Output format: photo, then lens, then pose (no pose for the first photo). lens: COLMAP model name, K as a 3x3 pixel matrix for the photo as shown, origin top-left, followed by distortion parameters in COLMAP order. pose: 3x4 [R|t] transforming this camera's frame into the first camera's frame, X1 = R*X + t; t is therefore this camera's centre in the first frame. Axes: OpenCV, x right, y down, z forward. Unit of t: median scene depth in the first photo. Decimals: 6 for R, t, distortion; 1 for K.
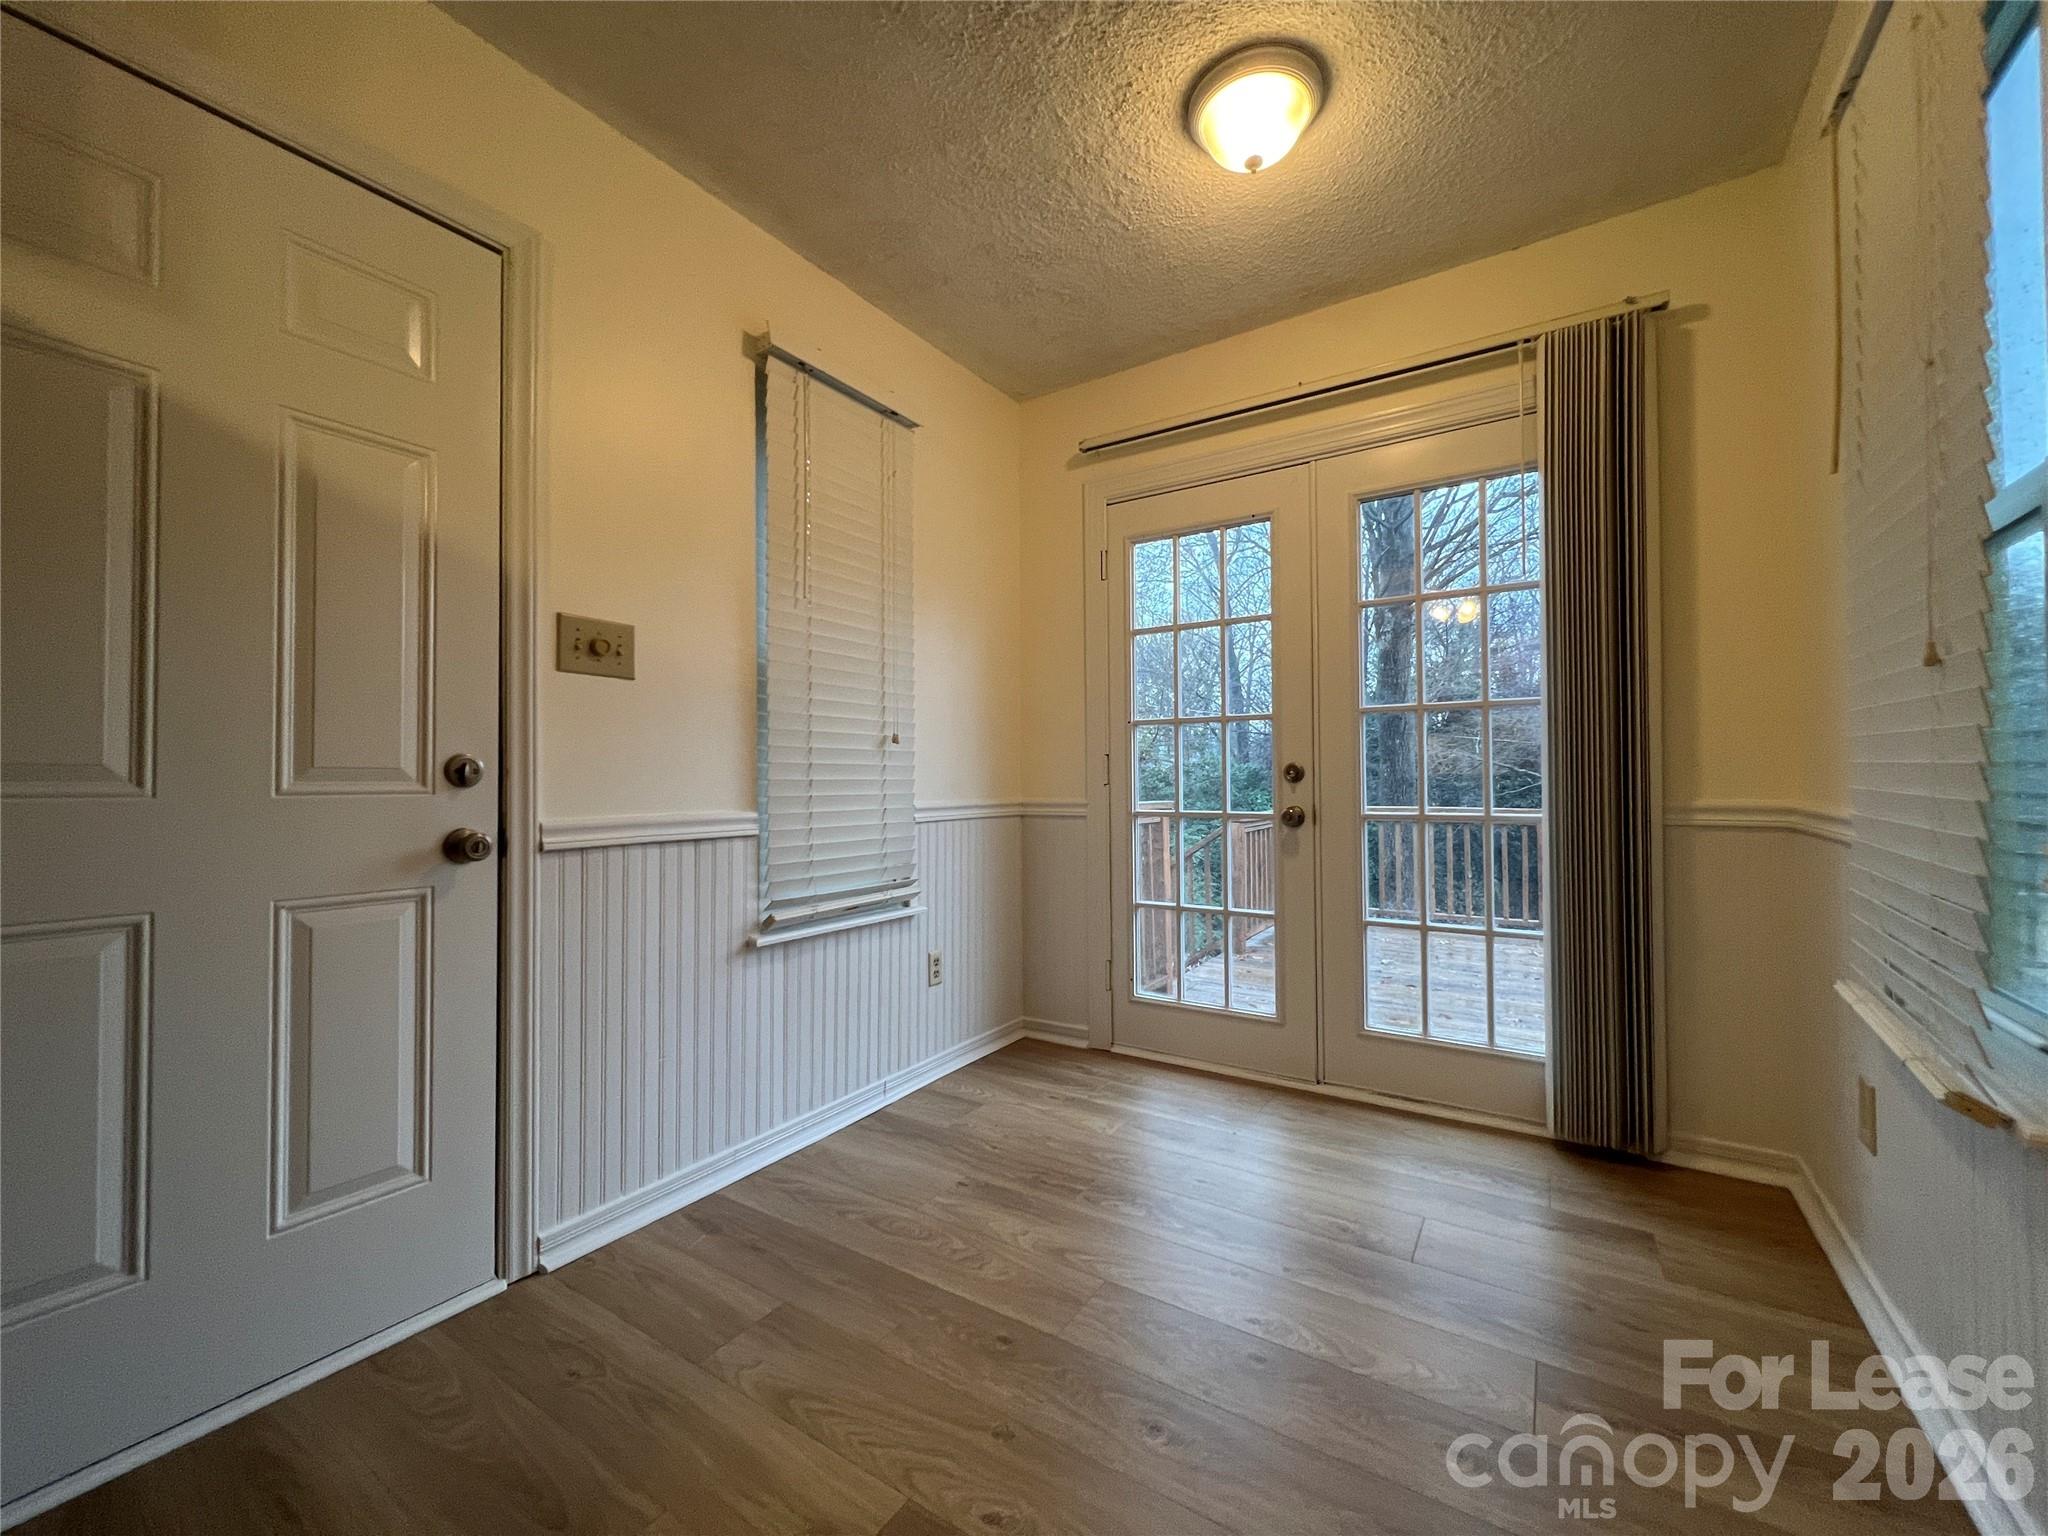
lens RADIAL K [[814.1, 0, 1024.1], [0, 814.1, 767.6], [0, 0, 1]] dist [-0.000689, -0.000280]
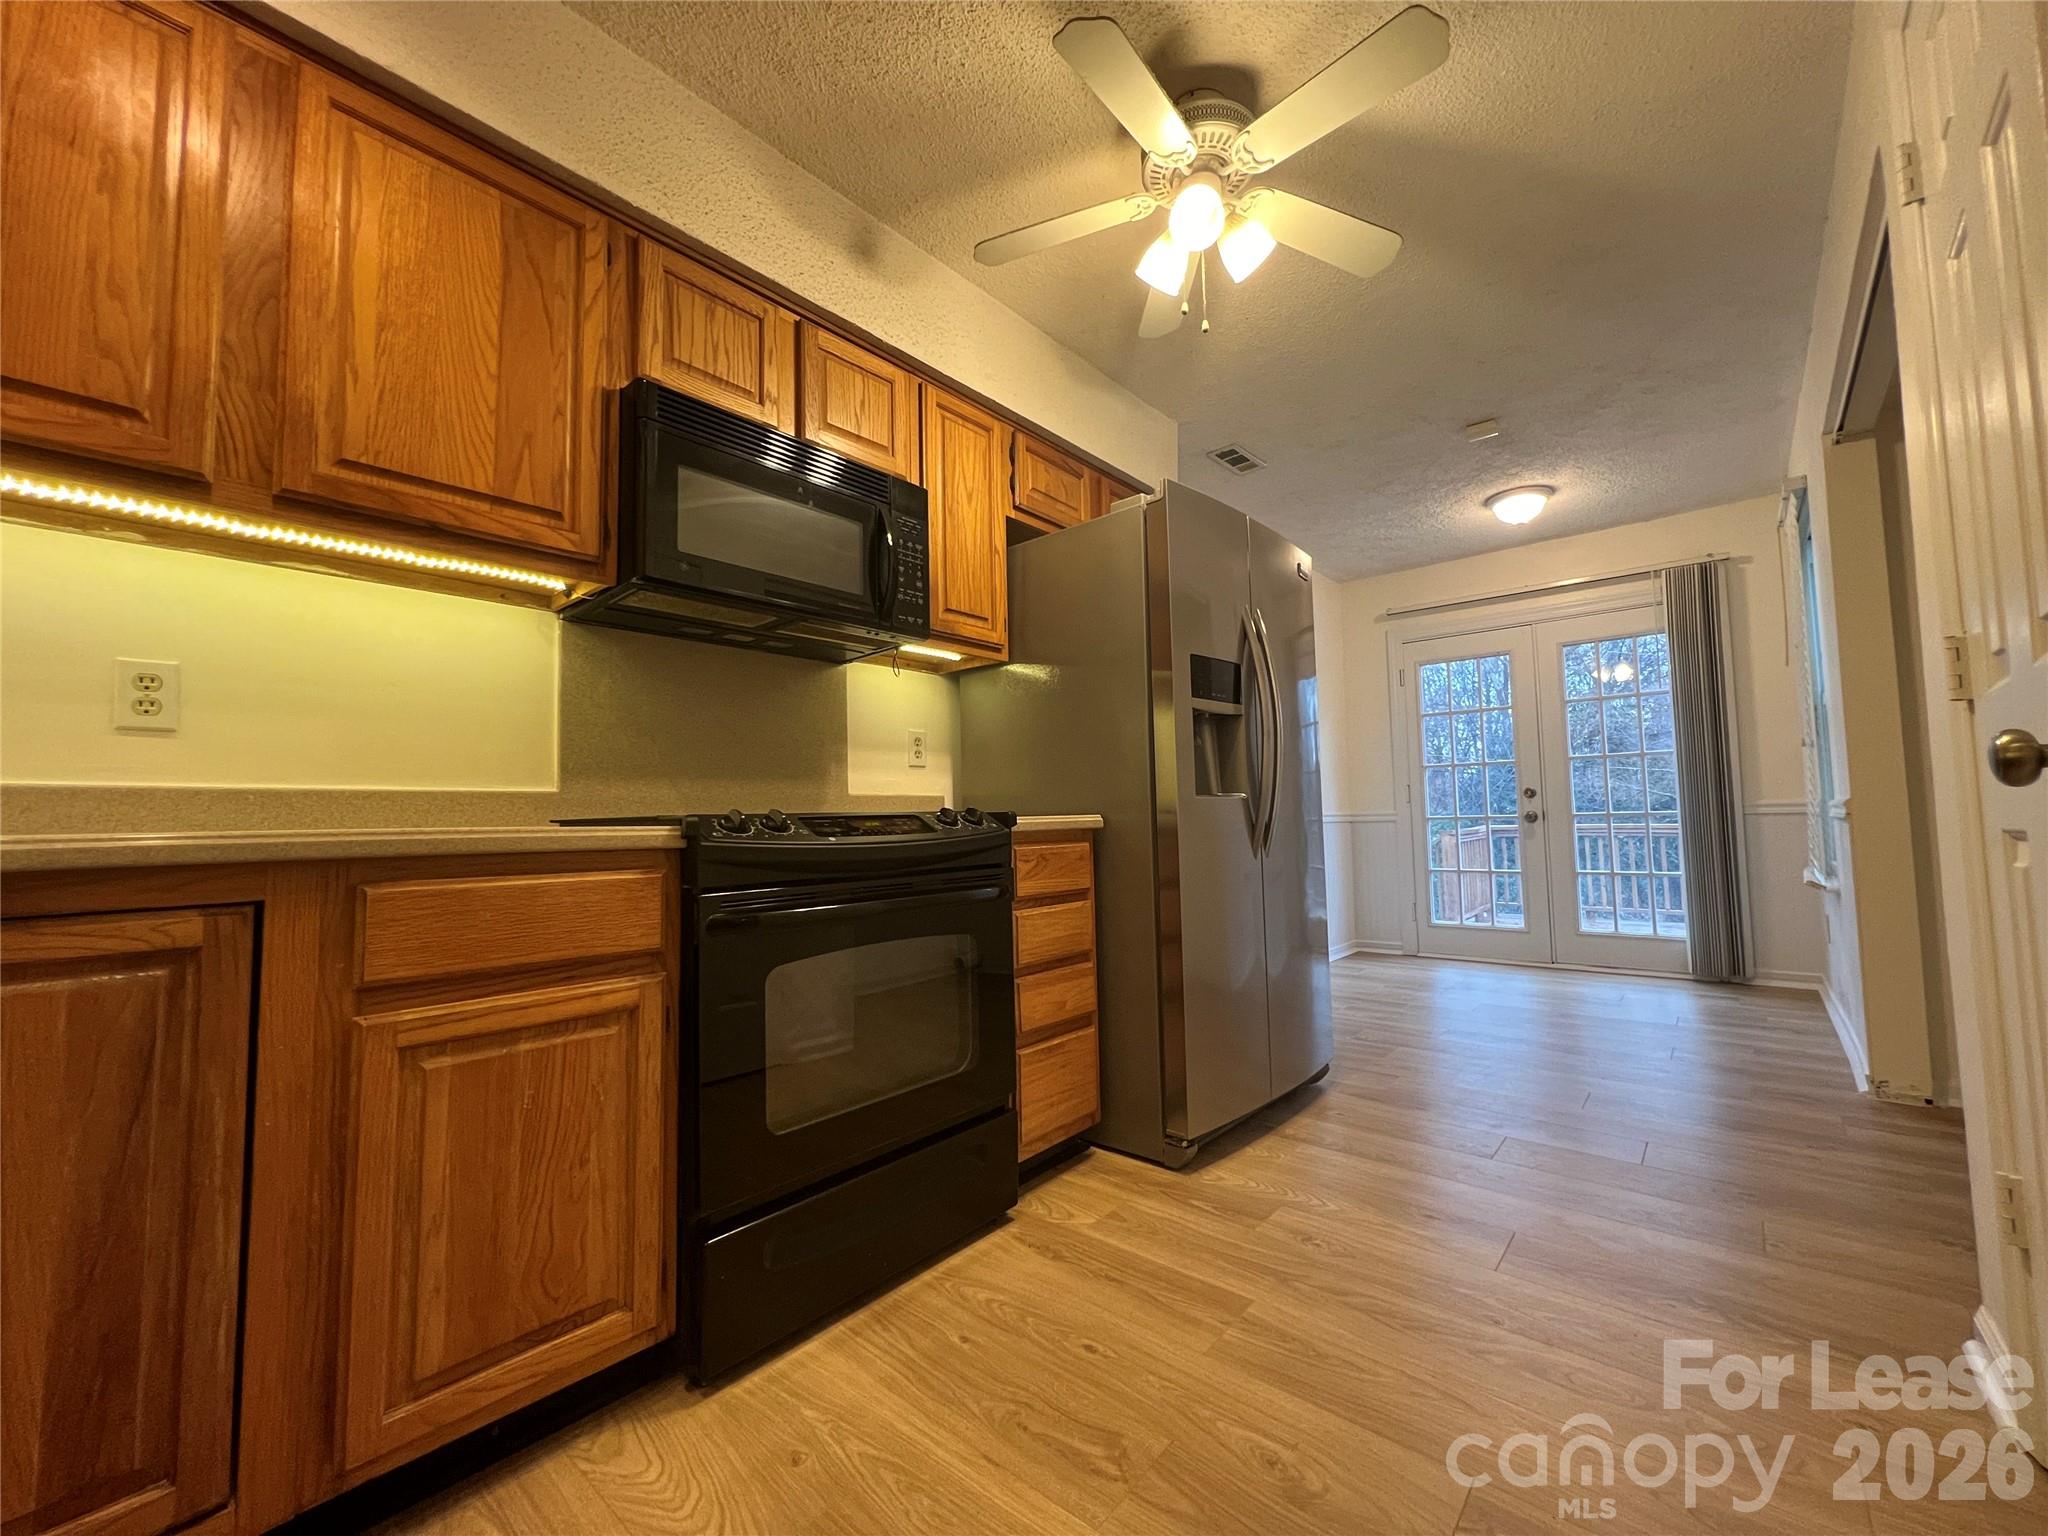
lens RADIAL K [[814.1, 0, 1026.4], [0, 814.1, 769.2], [0, 0, 1]] dist [-0.000689, -0.000280]
pose [[0.990904, -0.023131, -0.132566, -0.595785], [0.016878, 0.998700, -0.048100, 0.024425], [0.133507, 0.045425, 0.990006, -1.051561]]
